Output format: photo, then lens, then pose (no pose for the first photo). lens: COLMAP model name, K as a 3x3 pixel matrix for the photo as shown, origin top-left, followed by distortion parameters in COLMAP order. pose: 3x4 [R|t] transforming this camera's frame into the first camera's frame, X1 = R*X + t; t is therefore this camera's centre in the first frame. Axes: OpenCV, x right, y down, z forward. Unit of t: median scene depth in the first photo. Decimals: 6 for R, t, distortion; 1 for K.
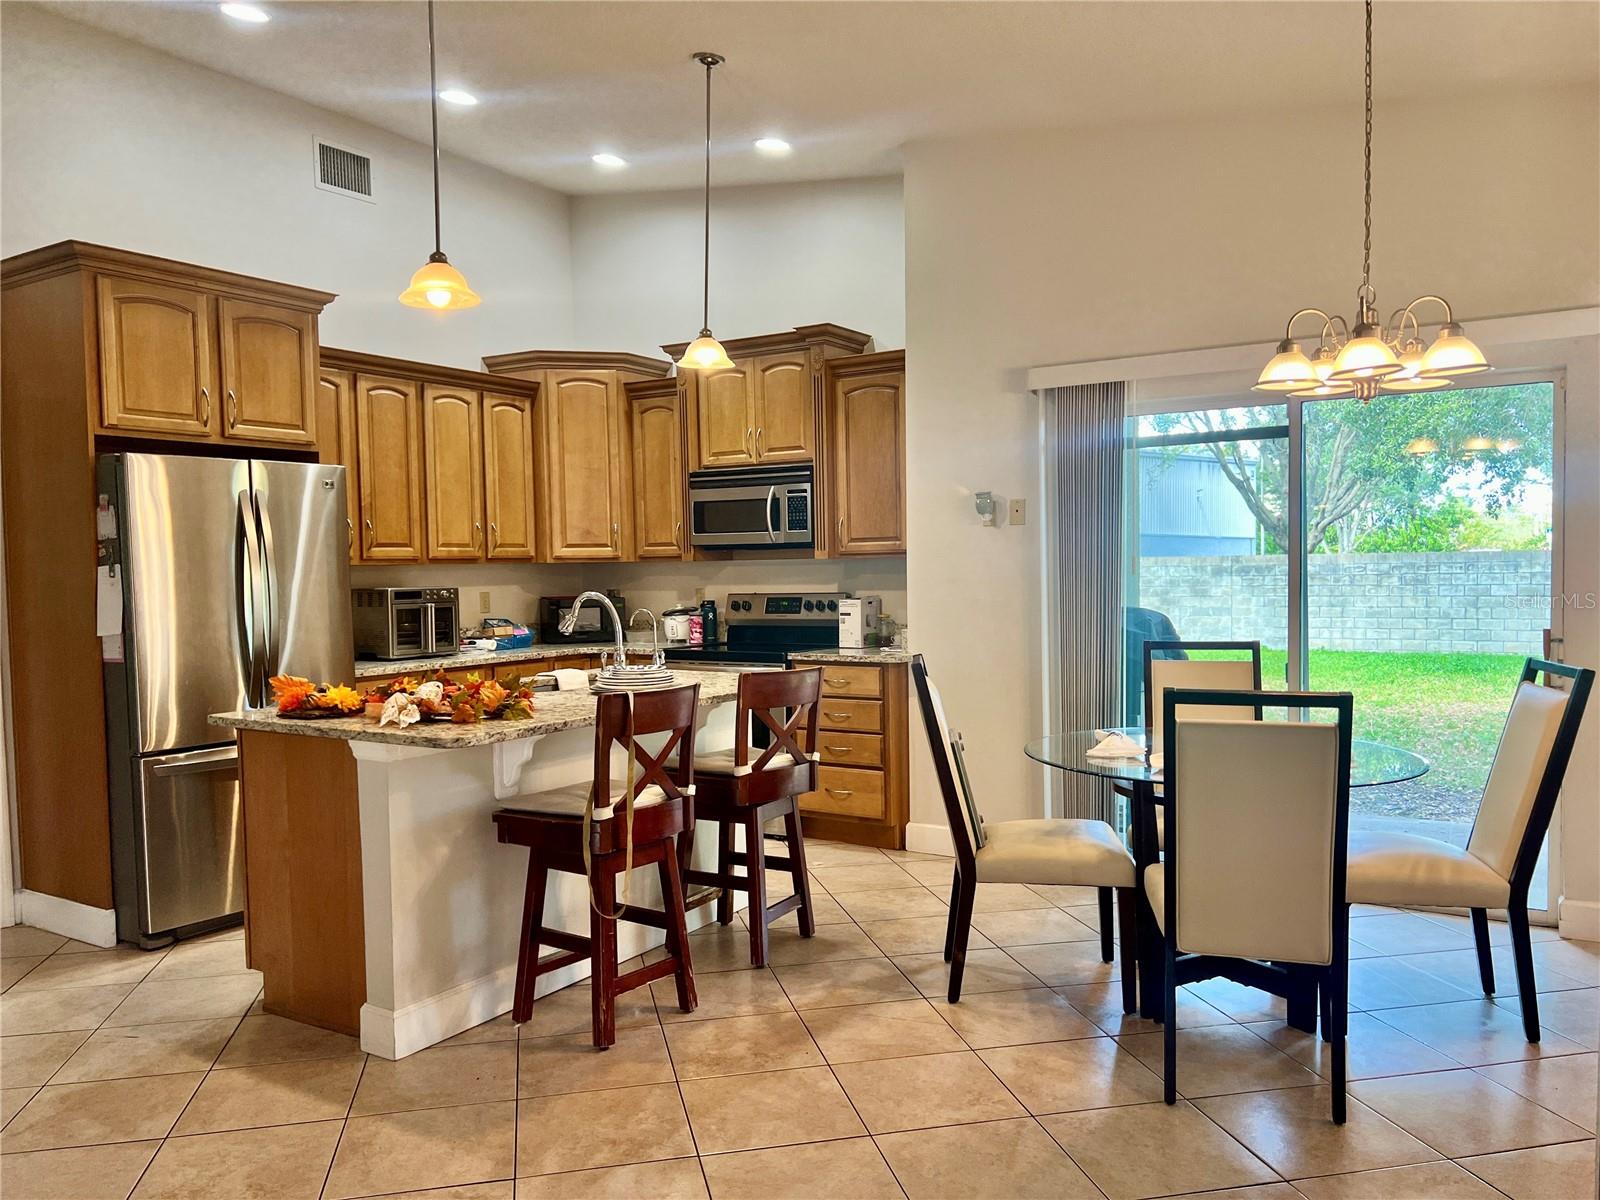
lens RADIAL K [[1209.7, 0, 798.7], [0, 1209.7, 621.7], [0, 0, 1]] dist [0.002106, -0.061214]
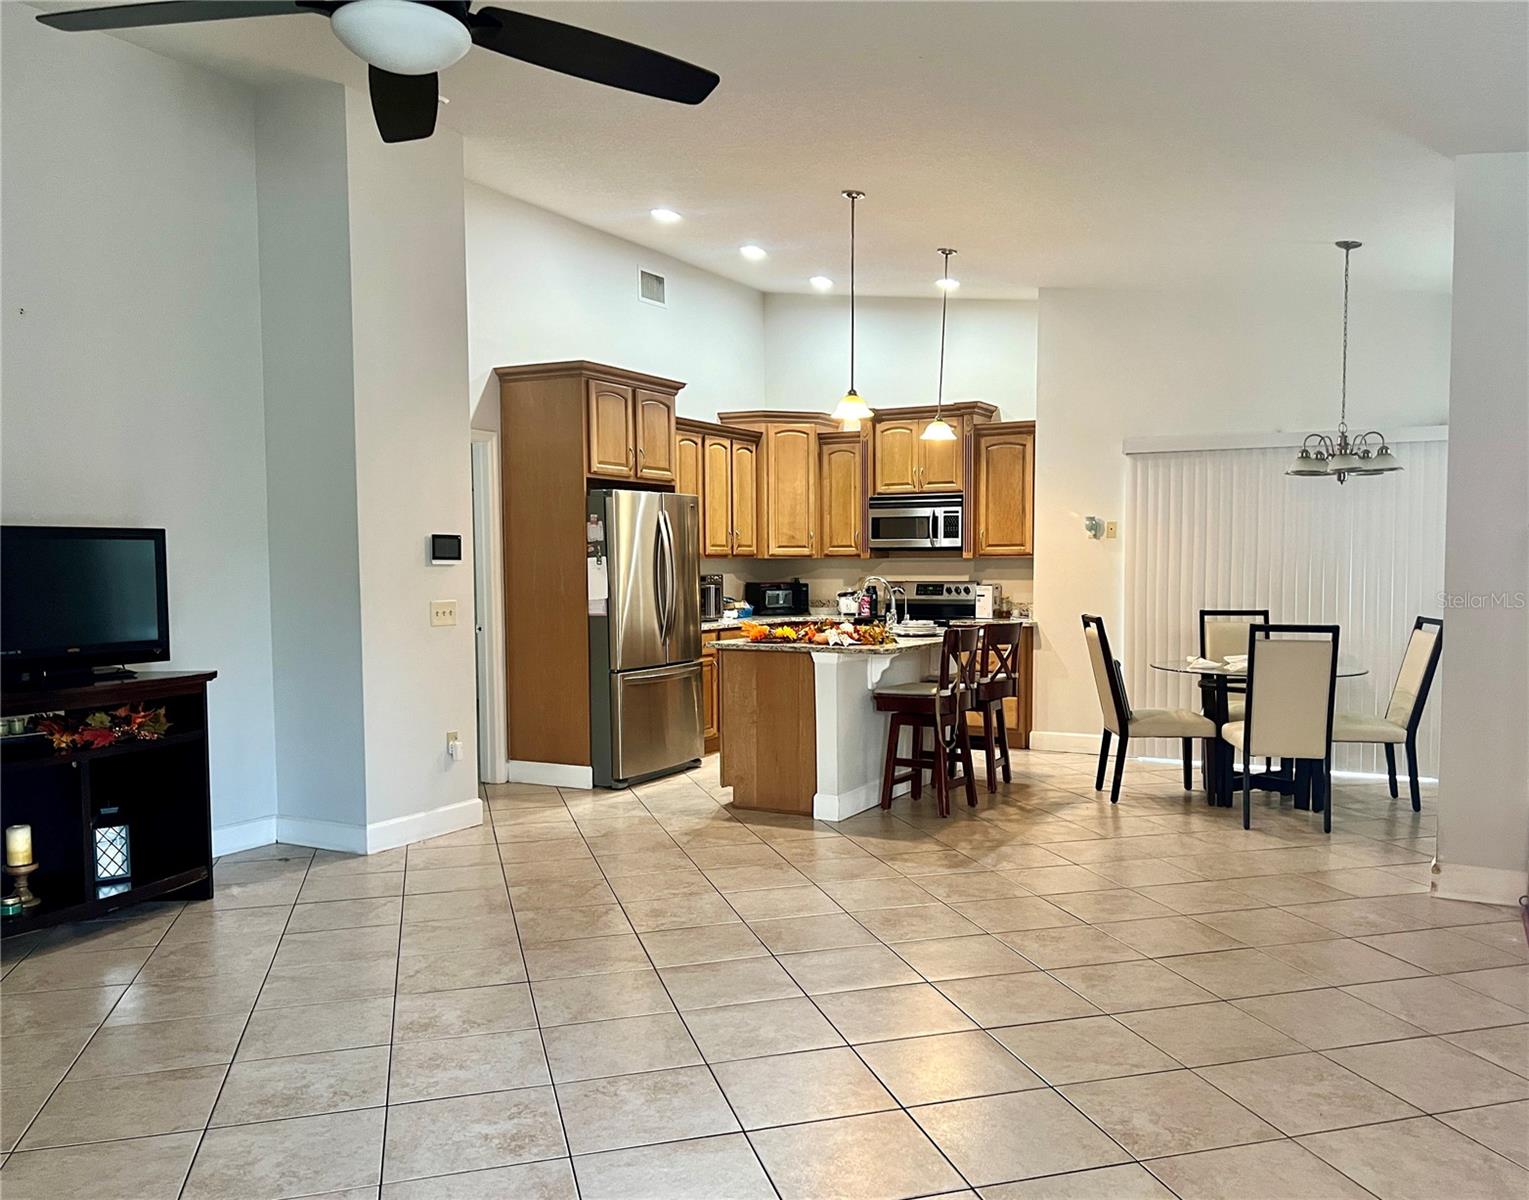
lens RADIAL K [[1260.2, 0, 766.5], [0, 1260.2, 650.0], [0, 0, 1]] dist [0.059888, -0.345842]
pose [[0.998601, 0.008882, 0.052118, -0.312842], [-0.010114, 0.999674, 0.023427, 0.027582], [-0.051893, -0.023921, 0.998366, -0.548017]]
